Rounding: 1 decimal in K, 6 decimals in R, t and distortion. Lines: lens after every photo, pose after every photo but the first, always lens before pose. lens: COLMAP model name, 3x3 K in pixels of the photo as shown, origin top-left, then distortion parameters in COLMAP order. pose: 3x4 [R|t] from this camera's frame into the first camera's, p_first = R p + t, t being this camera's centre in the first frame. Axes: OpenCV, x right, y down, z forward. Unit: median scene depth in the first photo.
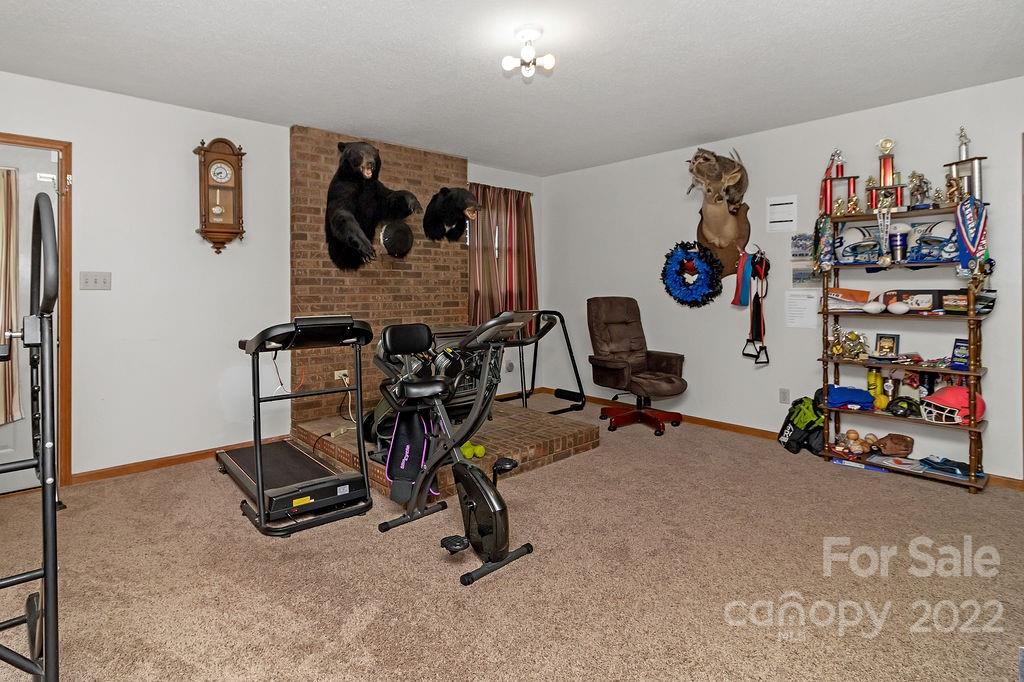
lens RADIAL K [[489.6, 0, 511.7], [0, 489.6, 312.1], [0, 0, 1]] dist [0.000714, 0.000620]
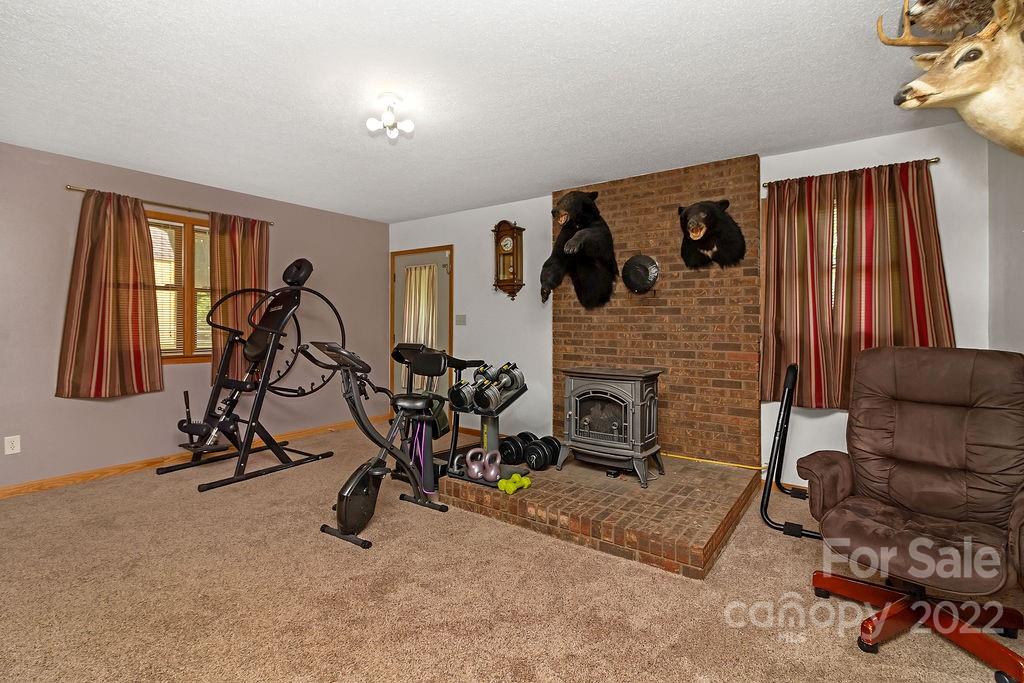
lens RADIAL K [[475.6, 0, 480.0], [0, 475.6, 344.3], [0, 0, 1]] dist [-0.000680, -0.000090]
pose [[0.227461, 0.045768, -0.972711, 0.591957], [-0.055906, 0.997861, 0.033878, -0.026996], [0.972181, 0.046675, 0.229533, 0.487773]]
